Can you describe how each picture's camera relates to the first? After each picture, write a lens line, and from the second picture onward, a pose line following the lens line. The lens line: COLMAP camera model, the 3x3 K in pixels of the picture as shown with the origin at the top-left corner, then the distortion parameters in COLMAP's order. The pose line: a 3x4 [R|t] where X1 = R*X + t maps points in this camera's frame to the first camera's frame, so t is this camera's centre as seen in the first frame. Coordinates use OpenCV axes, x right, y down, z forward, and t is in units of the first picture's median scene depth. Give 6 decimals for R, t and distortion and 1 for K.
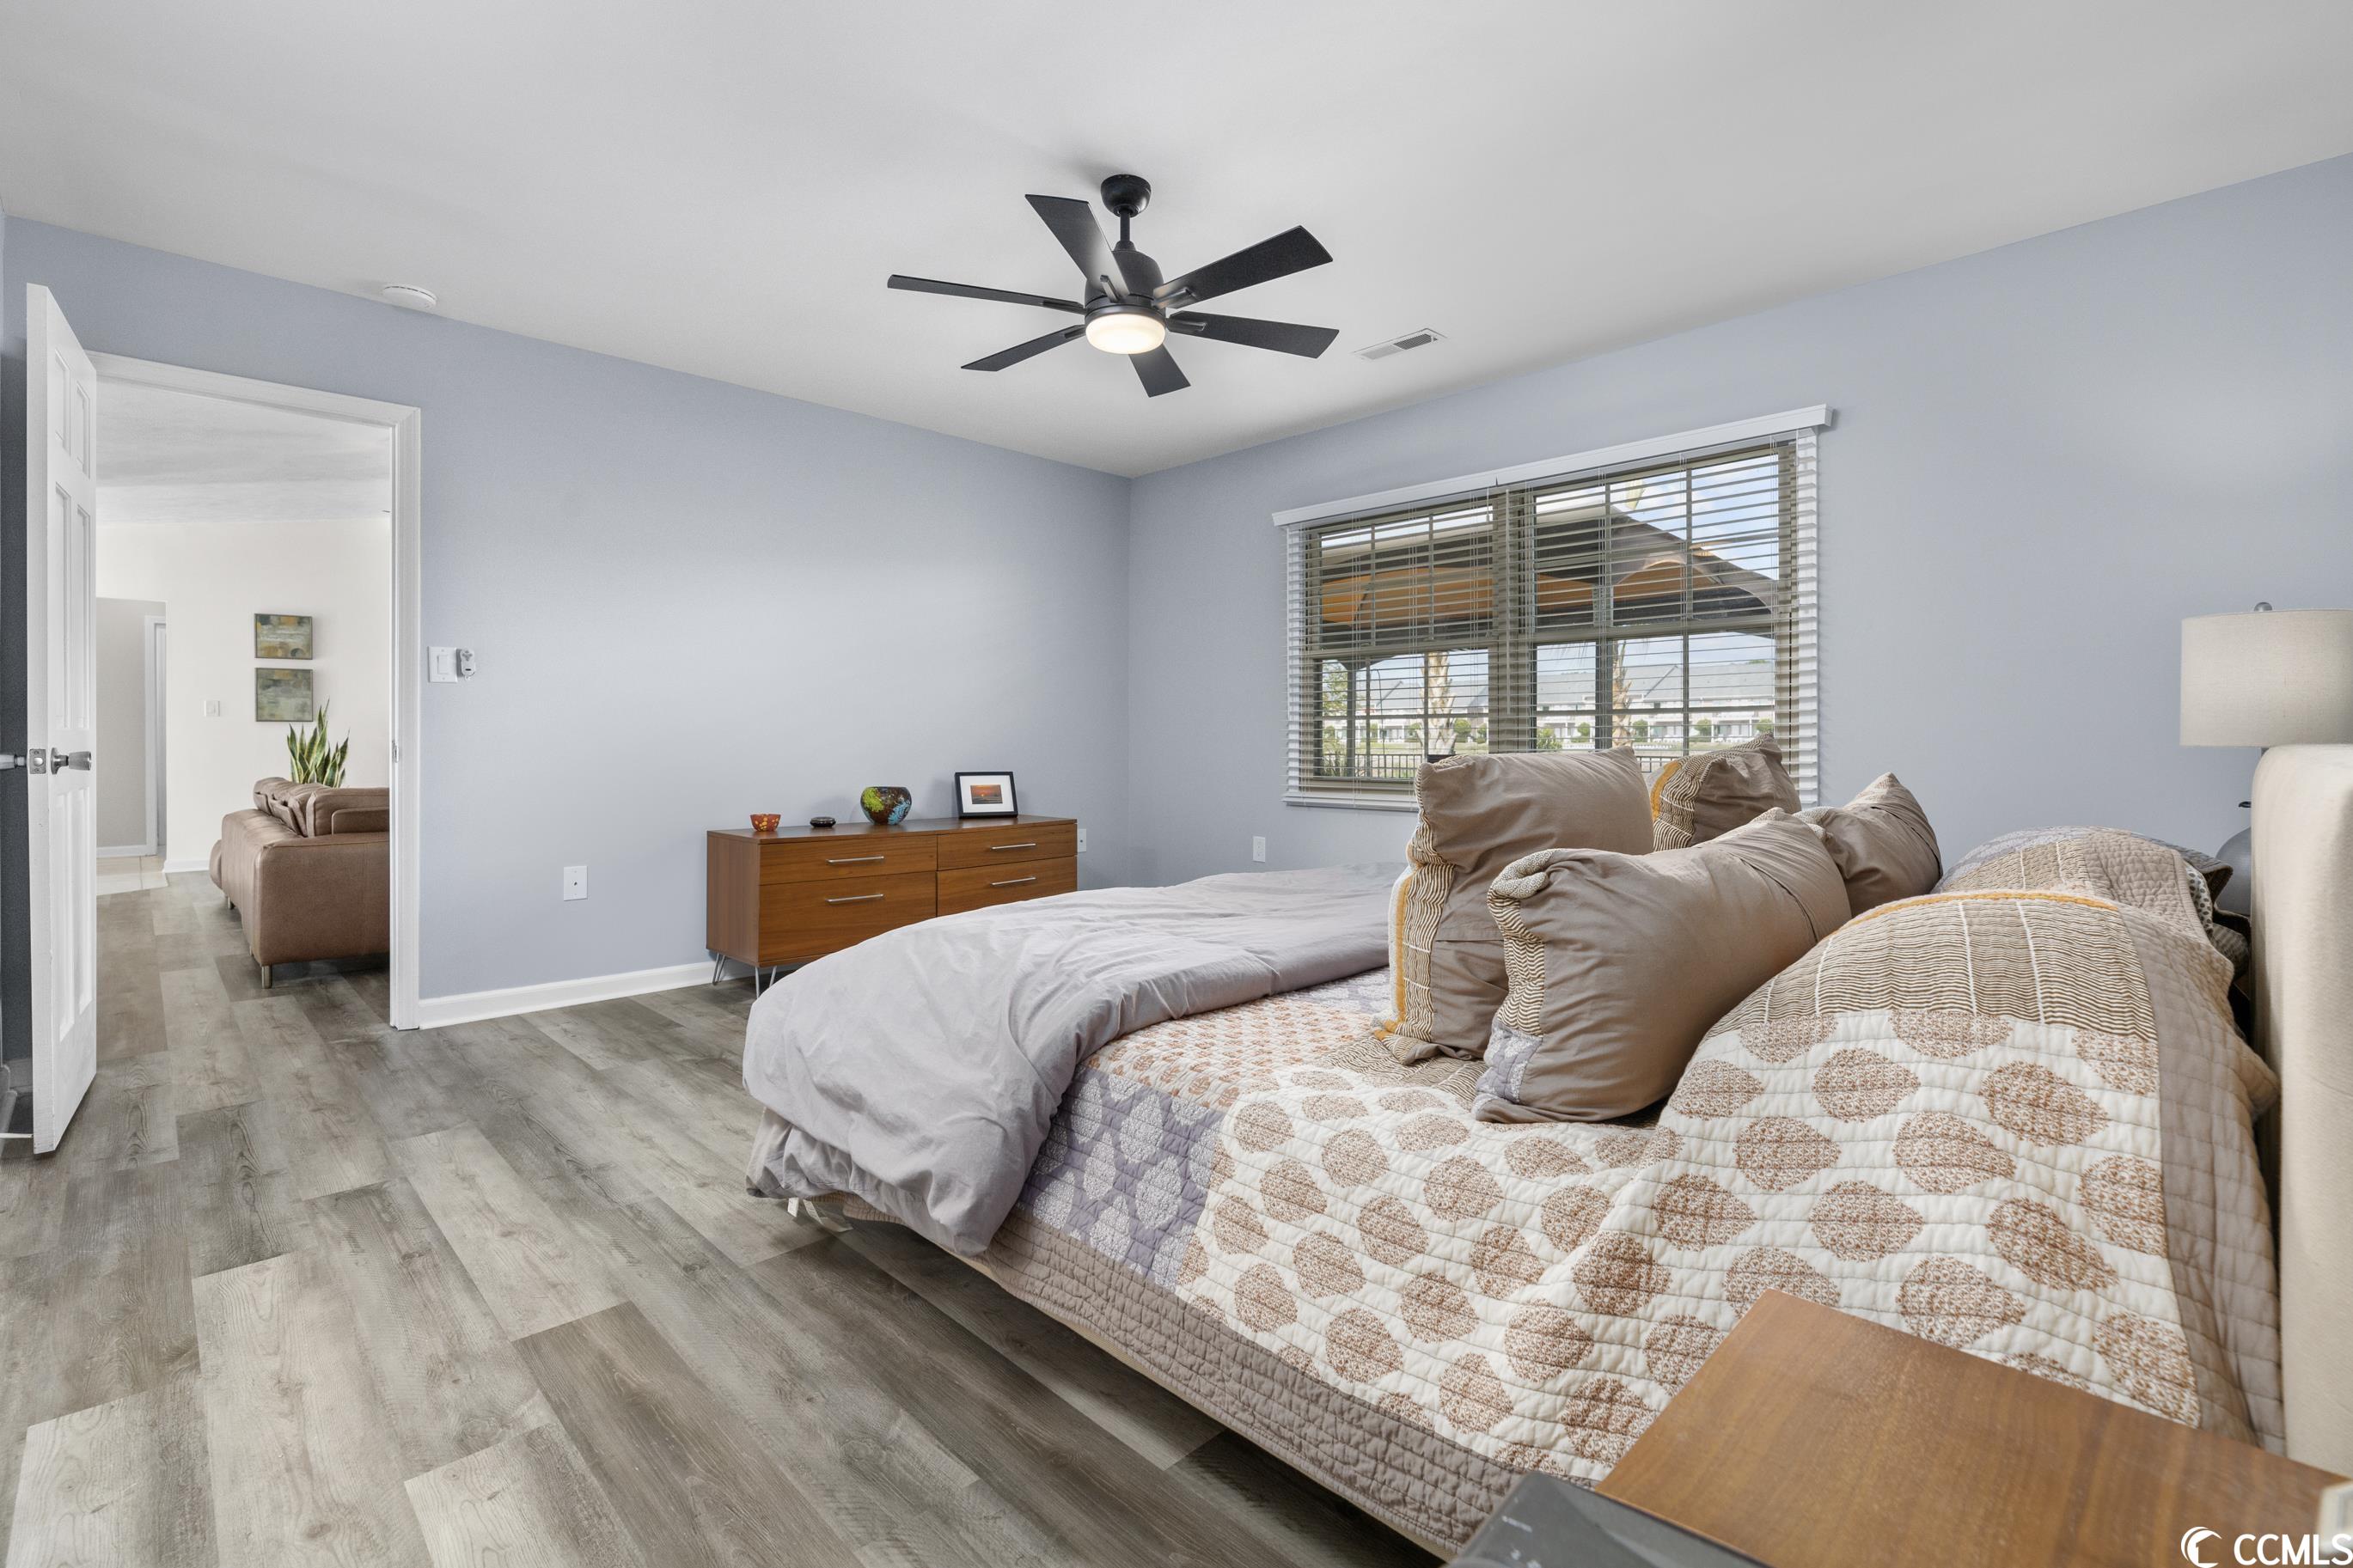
lens RADIAL K [[1059.4, 0, 1168.7], [0, 1059.4, 747.6], [0, 0, 1]] dist [-0.003272, -0.000623]
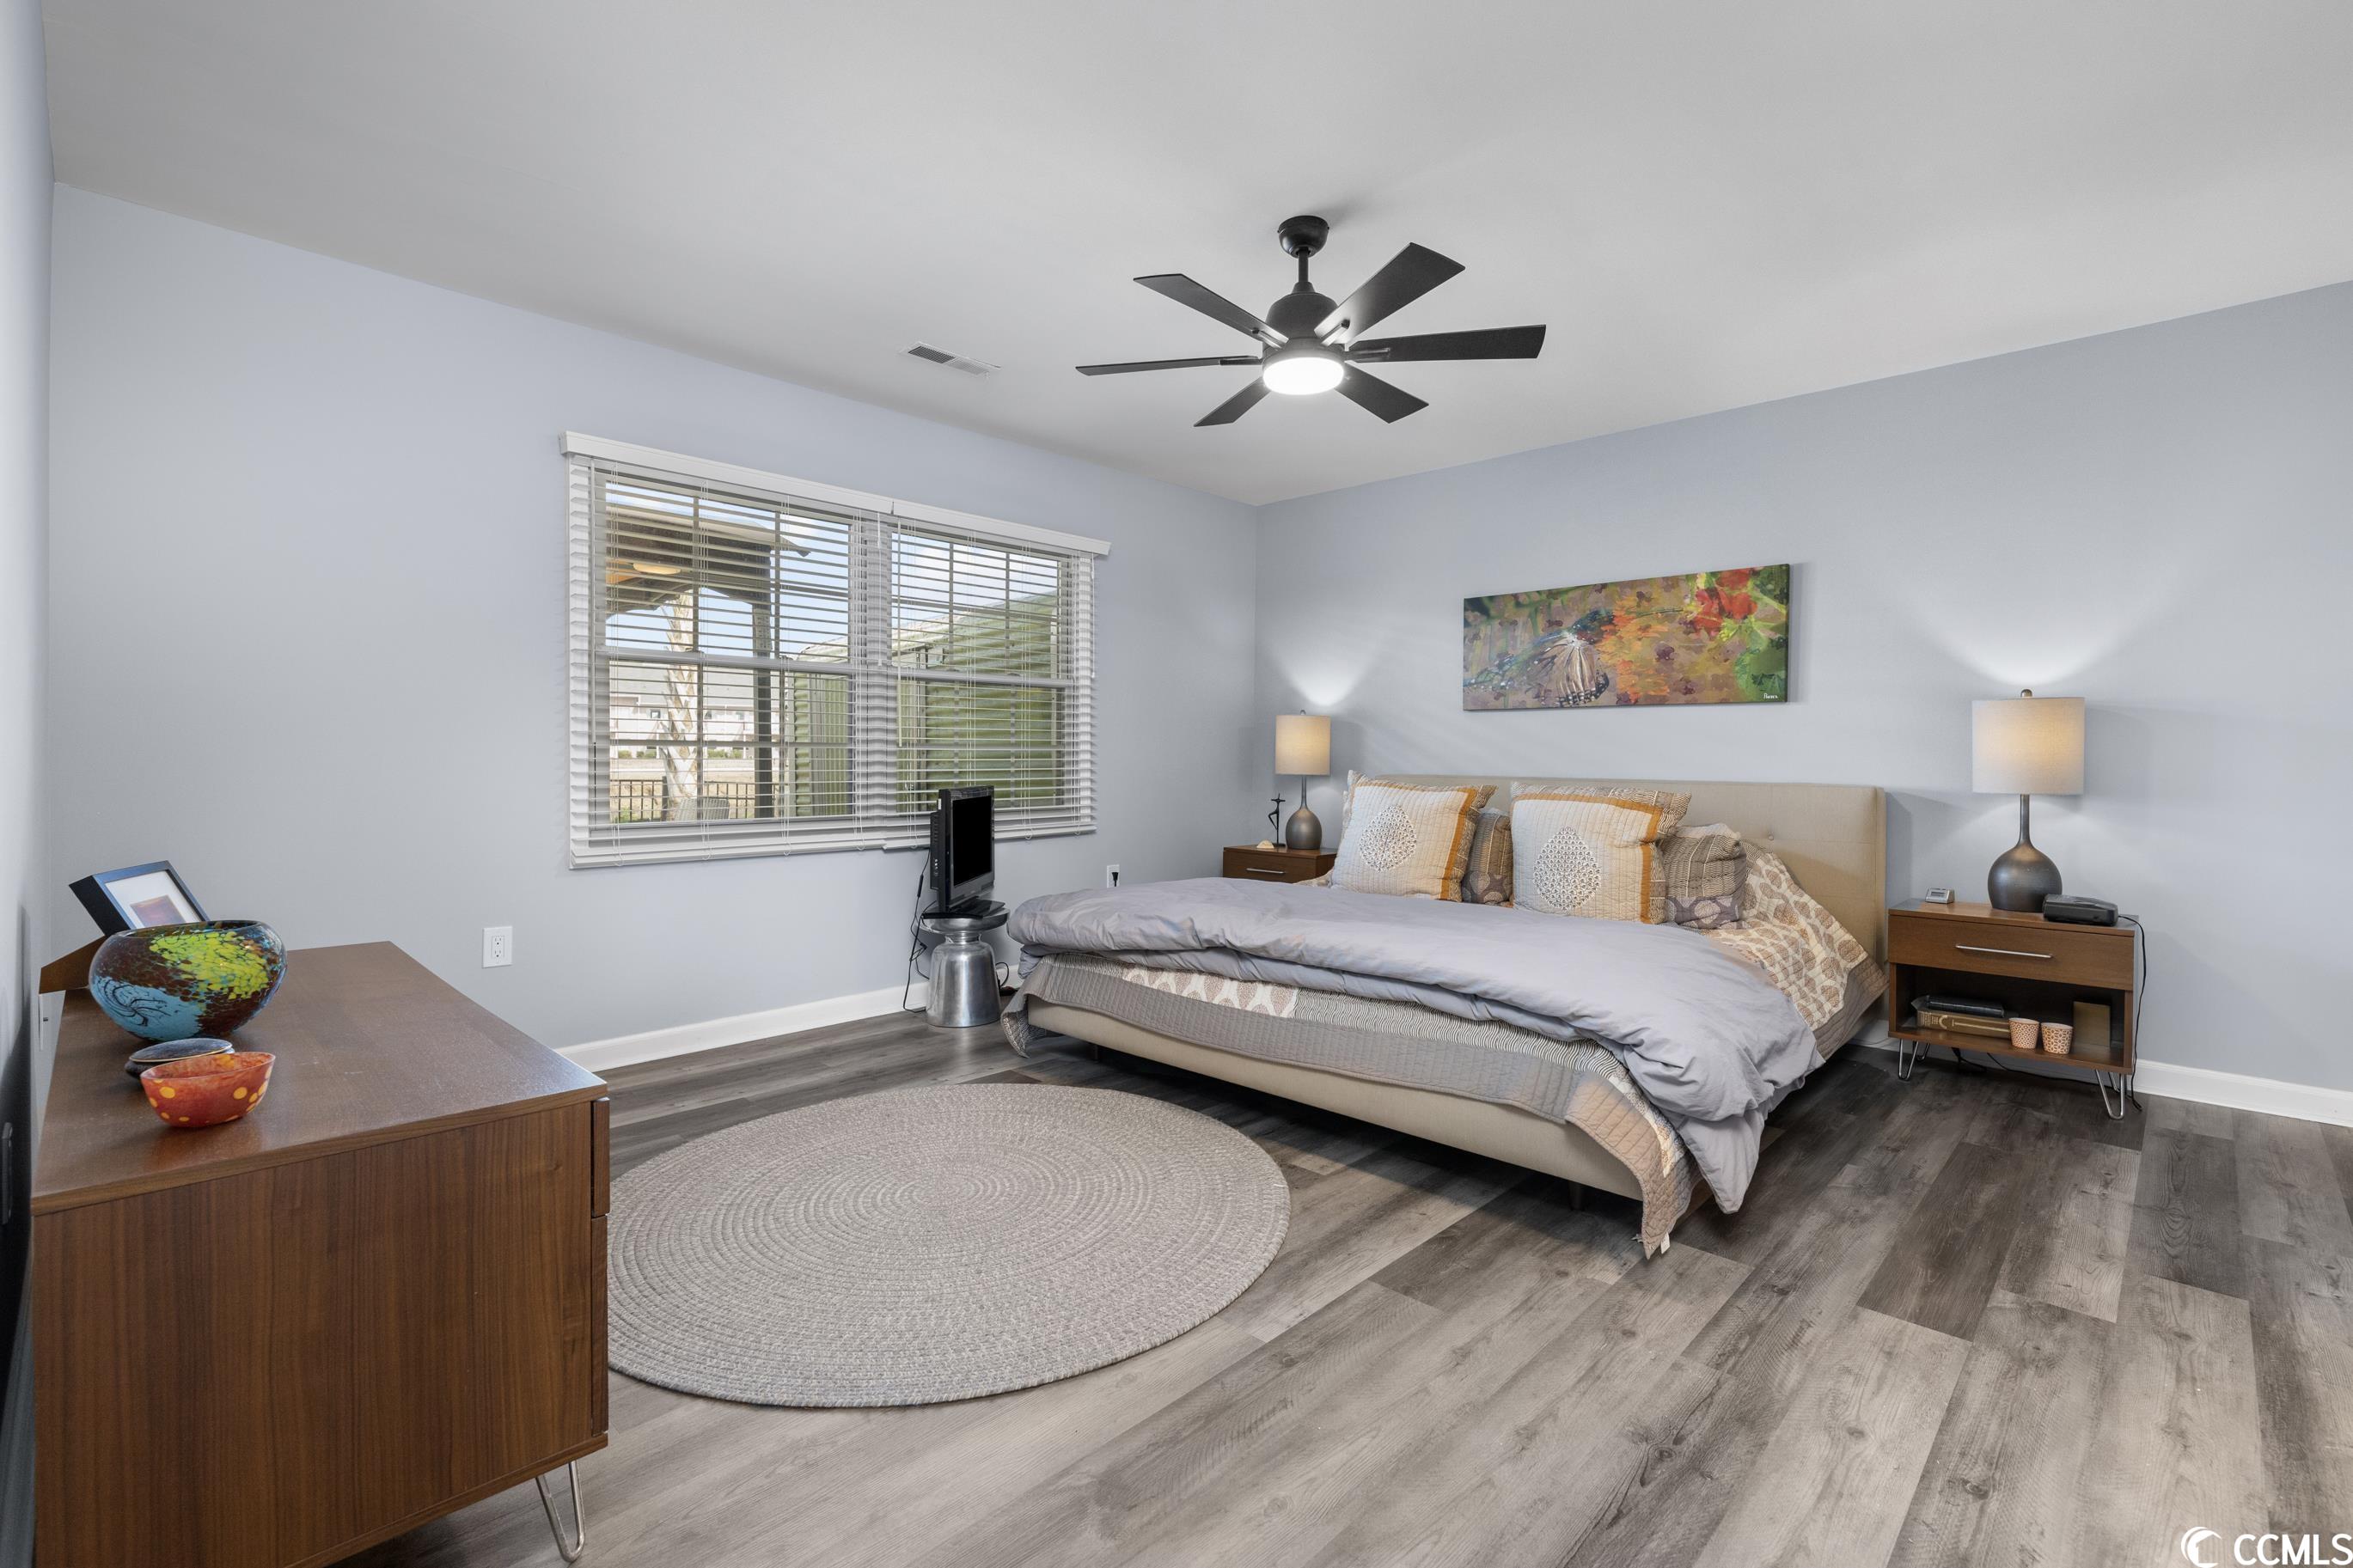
lens RADIAL K [[1064.5, 0, 1178.3], [0, 1064.5, 774.8], [0, 0, 1]] dist [-0.002320, -0.000143]
pose [[-0.034808, -0.017612, 0.999239, -1.596208], [0.000258, 0.999845, 0.017632, -0.049984], [-0.999394, 0.000872, -0.034798, 1.759824]]
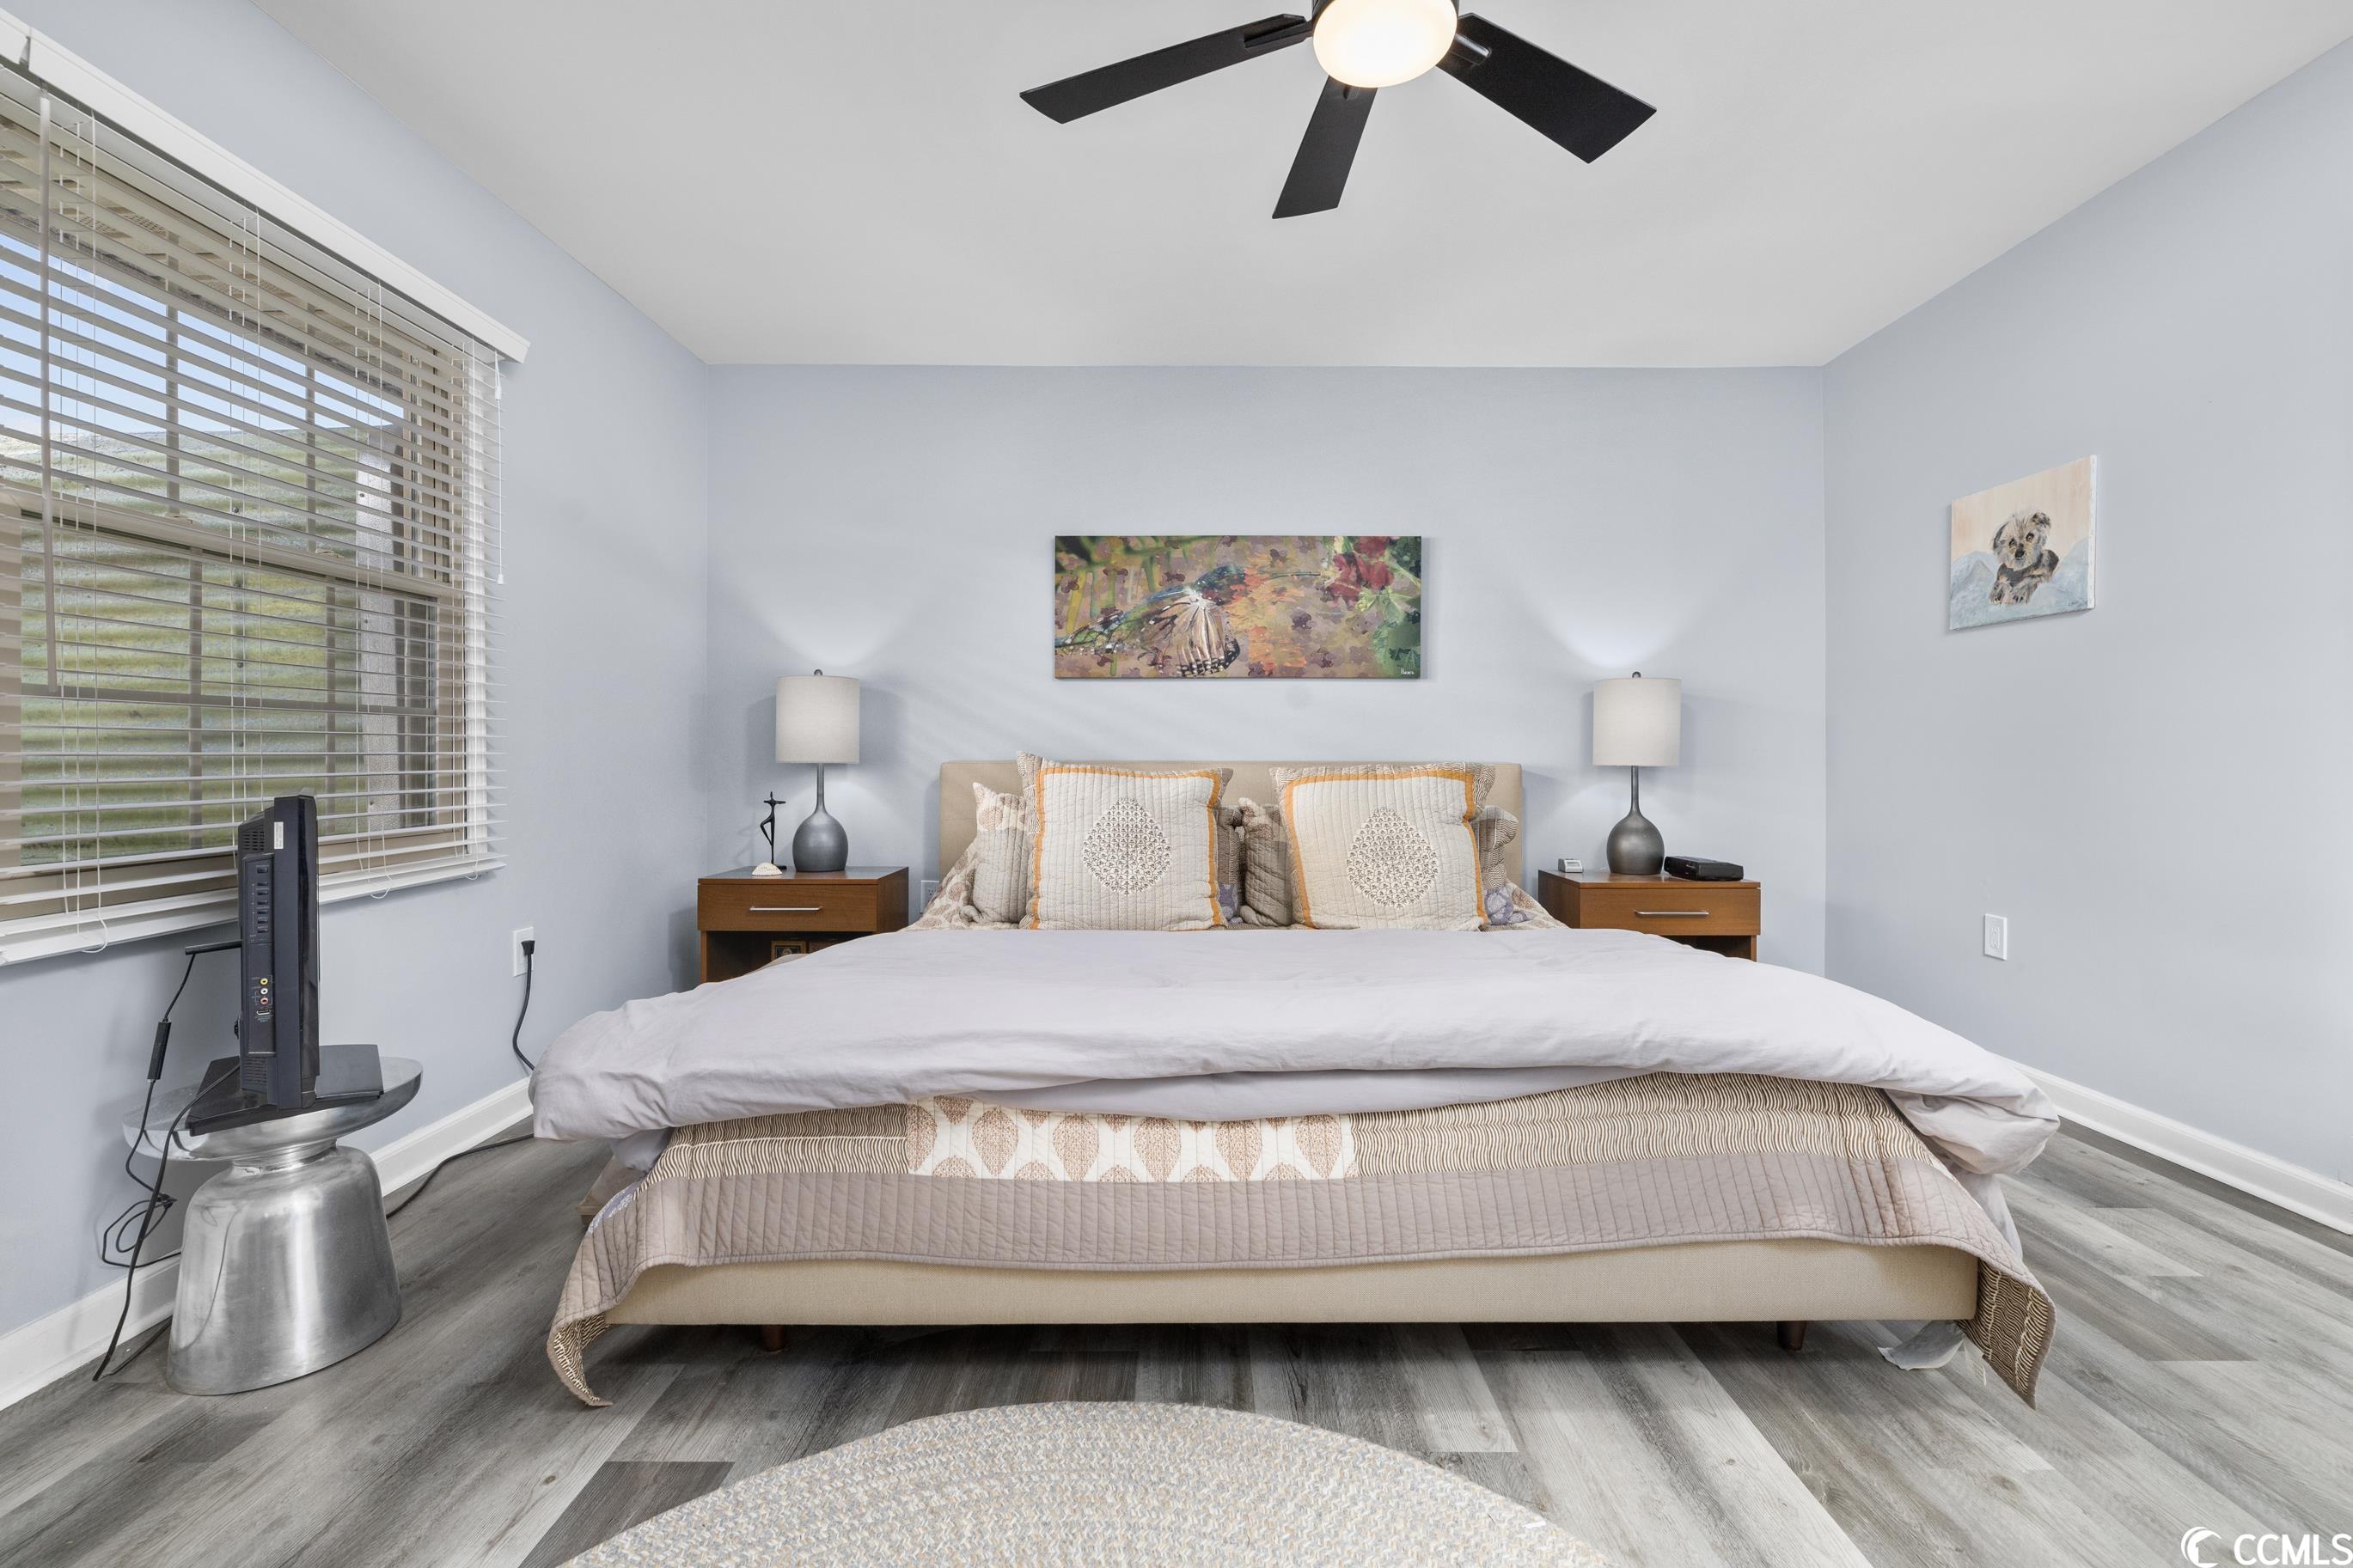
lens RADIAL K [[1031.8, 0, 1200.6], [0, 1031.8, 761.1], [0, 0, 1]] dist [-0.000603, -0.000041]
pose [[-0.724648, -0.001688, 0.689117, -0.534952], [0.005115, 0.999956, 0.007828, -0.013604], [-0.689100, 0.009197, -0.724608, 2.241005]]
